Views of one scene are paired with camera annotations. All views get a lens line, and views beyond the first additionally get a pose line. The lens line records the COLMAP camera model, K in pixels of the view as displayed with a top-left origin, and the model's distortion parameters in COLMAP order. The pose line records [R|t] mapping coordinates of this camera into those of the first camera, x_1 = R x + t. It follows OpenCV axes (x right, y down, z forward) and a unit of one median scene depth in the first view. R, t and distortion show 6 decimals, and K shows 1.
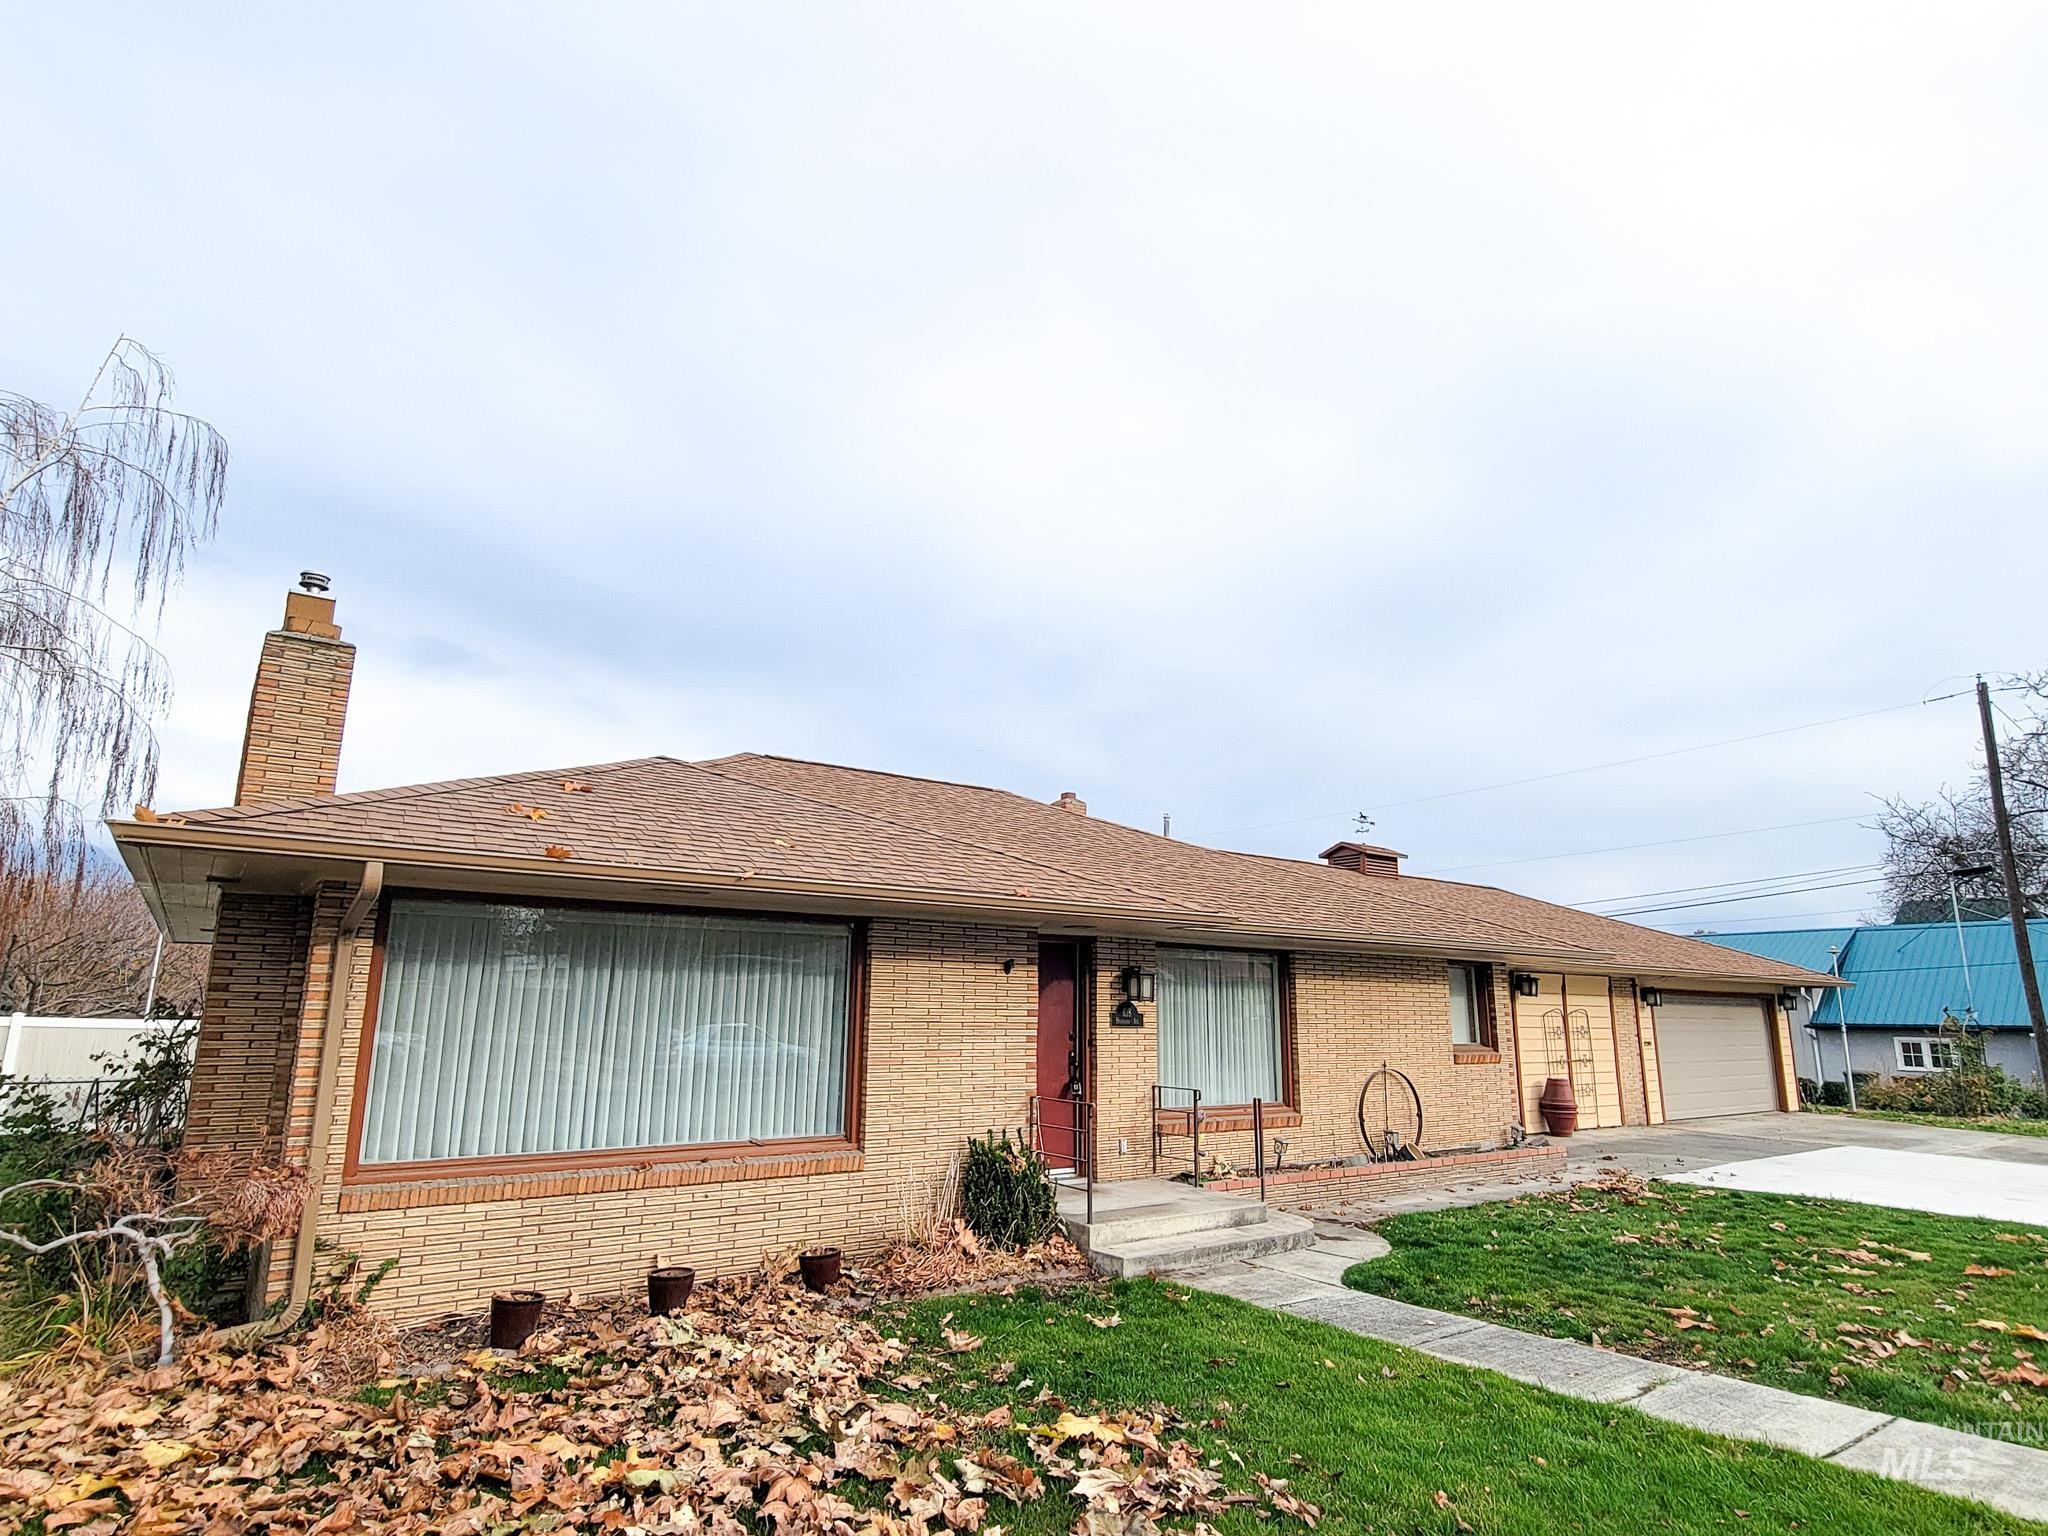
lens RADIAL K [[1116.3, 0, 1017.2], [0, 1116.3, 760.8], [0, 0, 1]] dist [-0.004419, 0.002979]
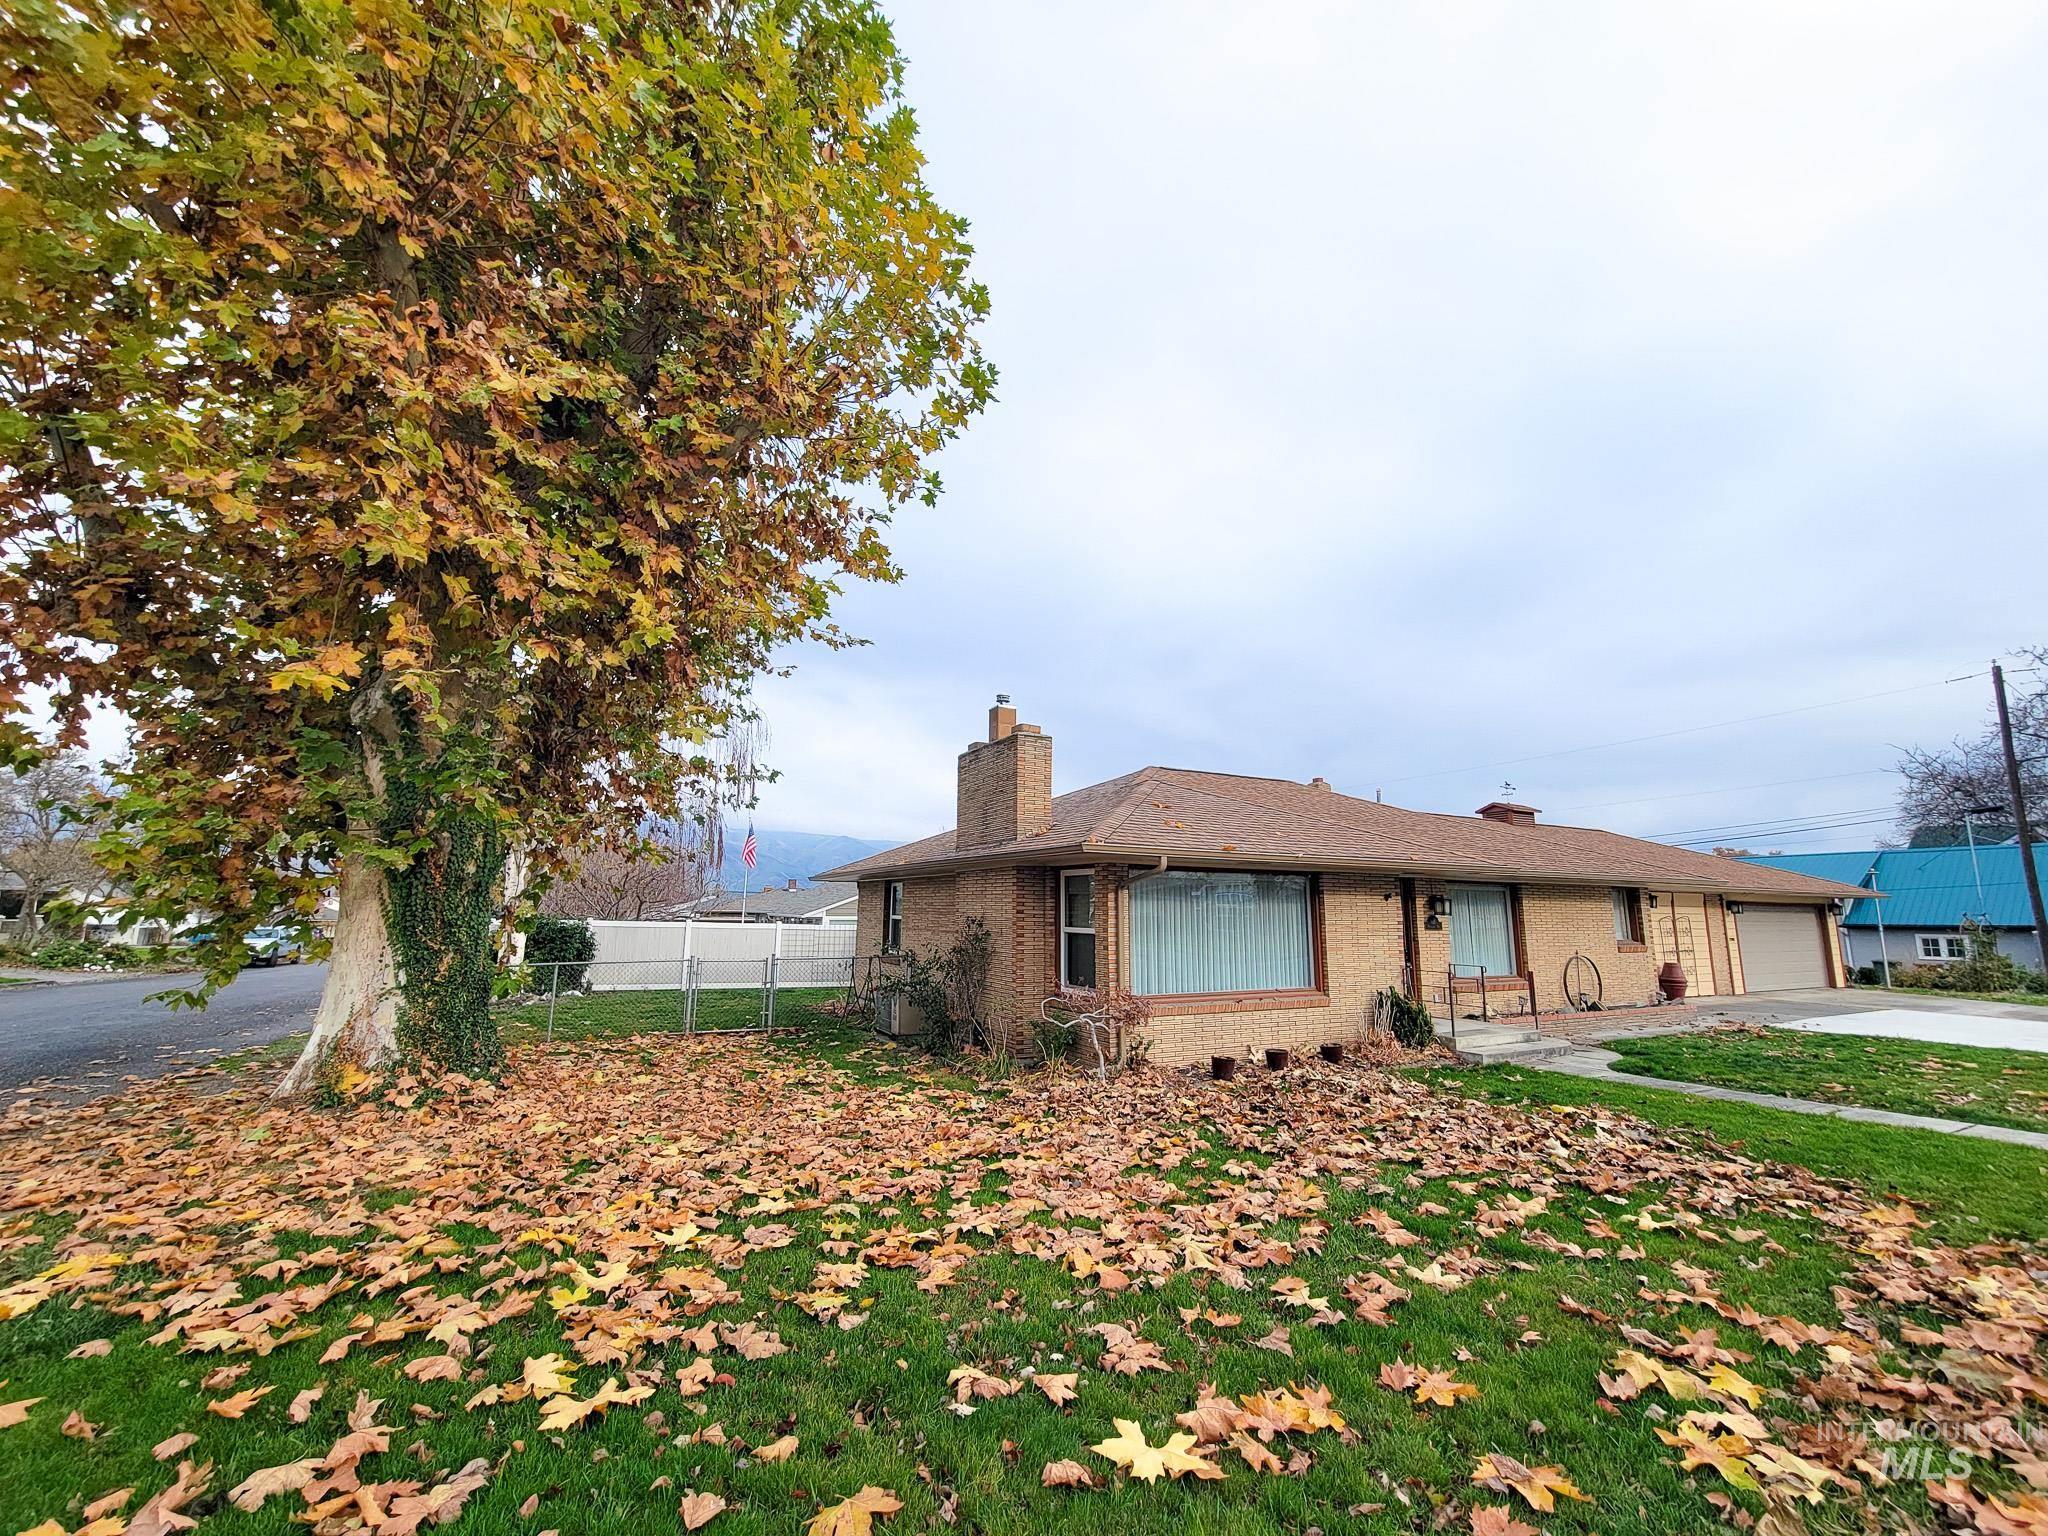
lens RADIAL K [[832.7, 0, 1005.7], [0, 832.7, 765.4], [0, 0, 1]] dist [-0.009105, -0.001128]
pose [[0.987017, -0.028824, -0.158008, -0.250461], [0.035811, 0.998494, 0.041556, -0.065988], [0.156573, -0.046675, 0.986563, -0.254590]]
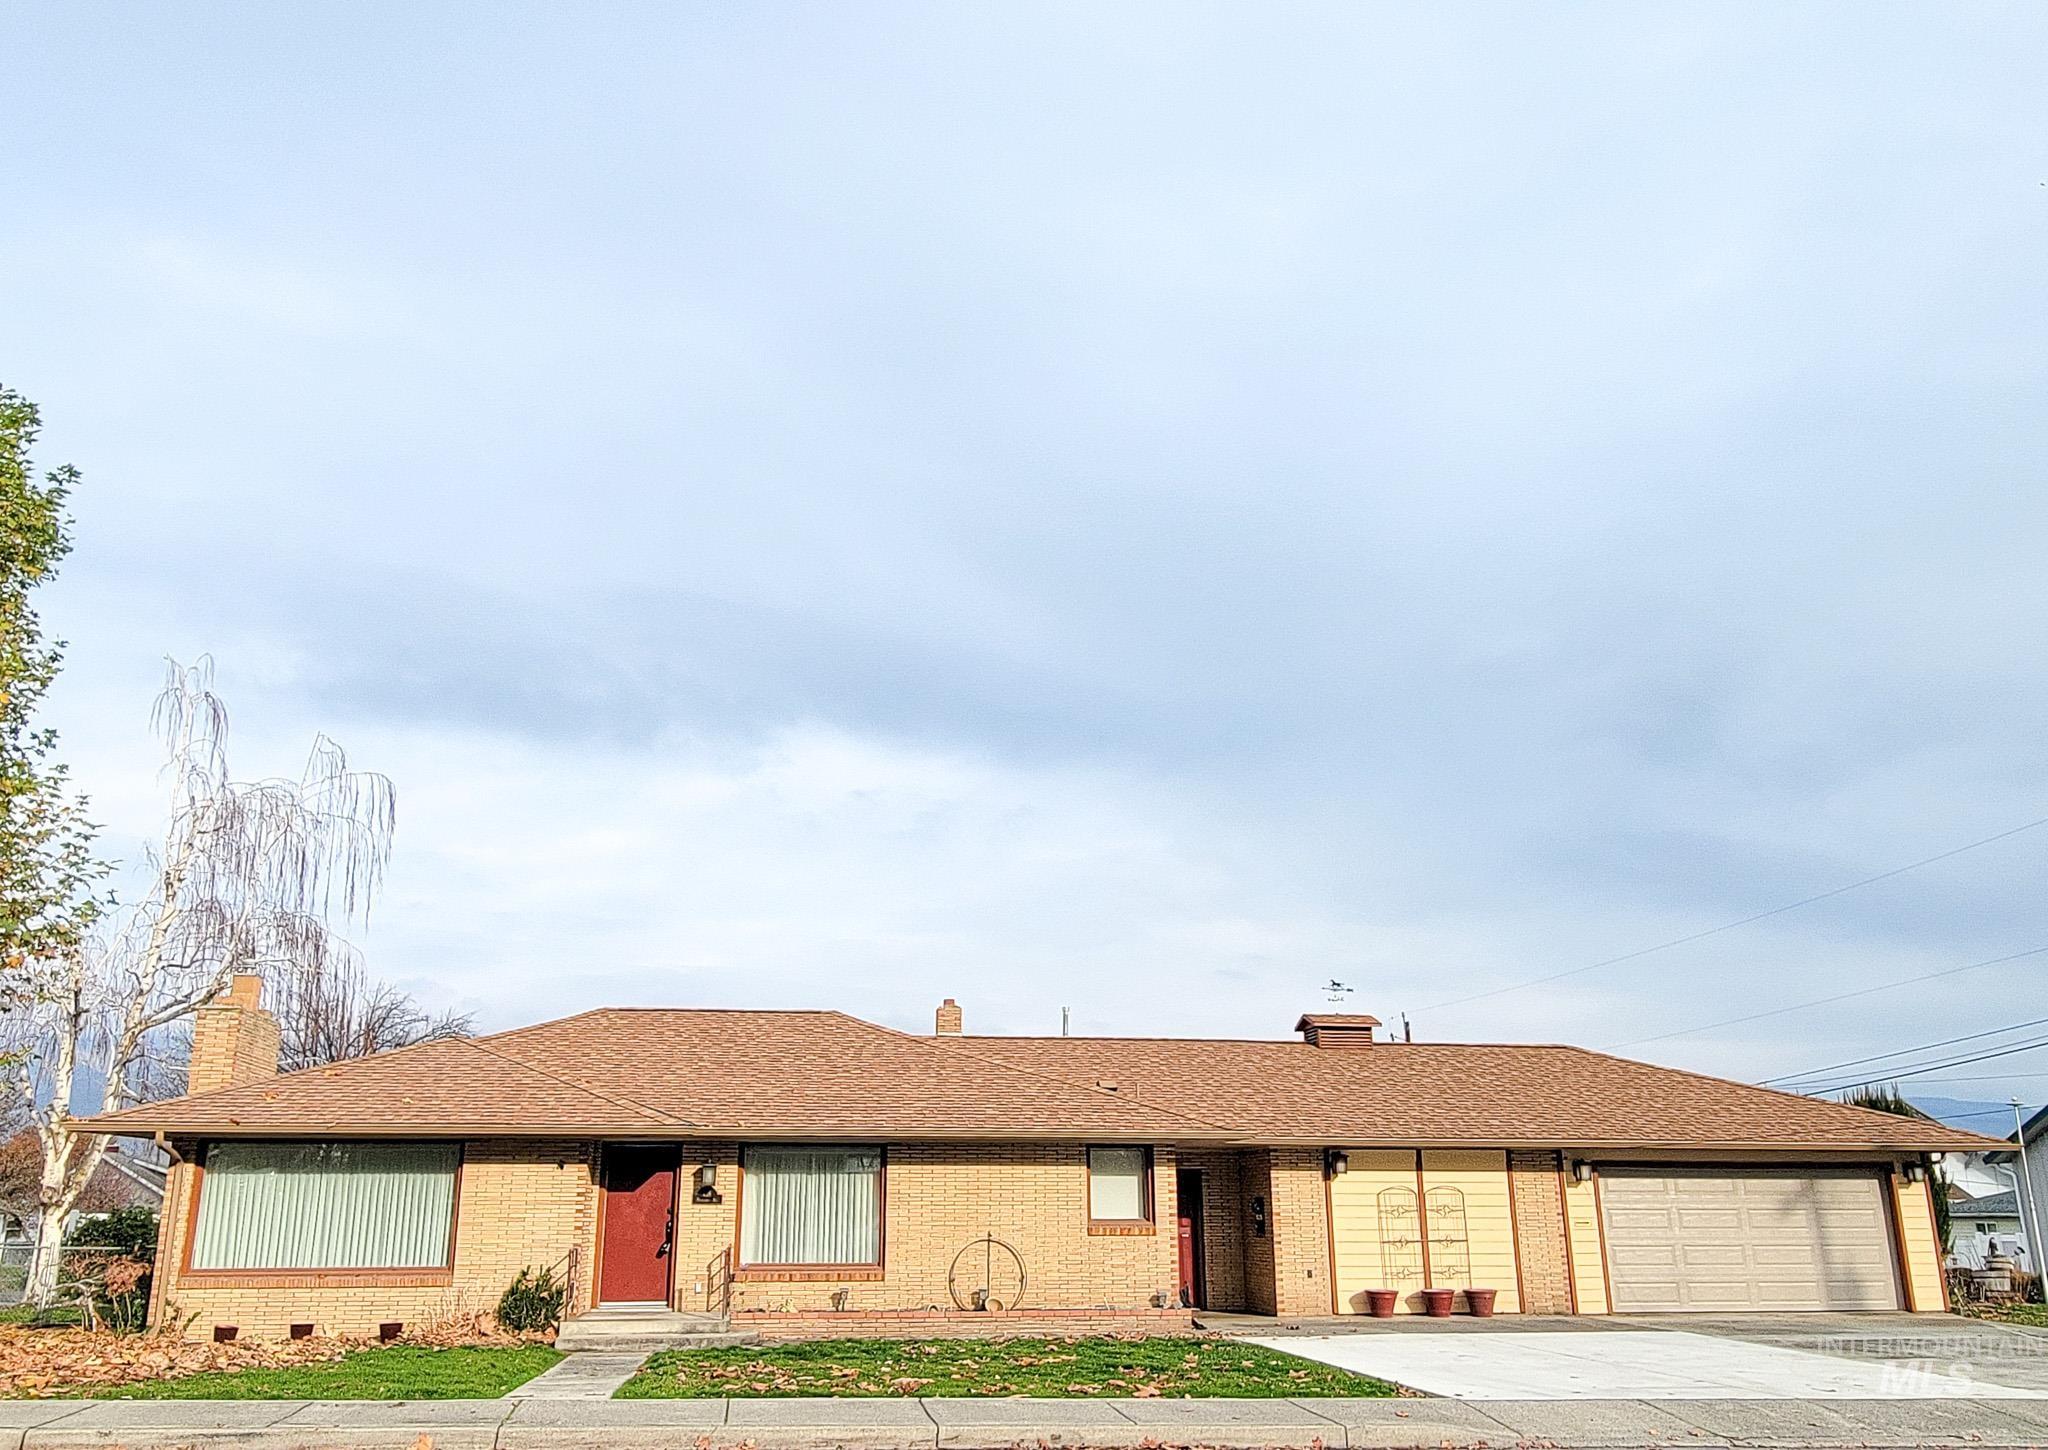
lens RADIAL K [[1582.1, 0, 1020.2], [0, 1582.1, 731.6], [0, 0, 1]] dist [0.002868, 0.000885]
pose [[0.885894, -0.152594, -0.438073, 1.059590], [0.115250, 0.987139, -0.110784, -0.065473], [0.449344, 0.047655, 0.892087, -0.487354]]
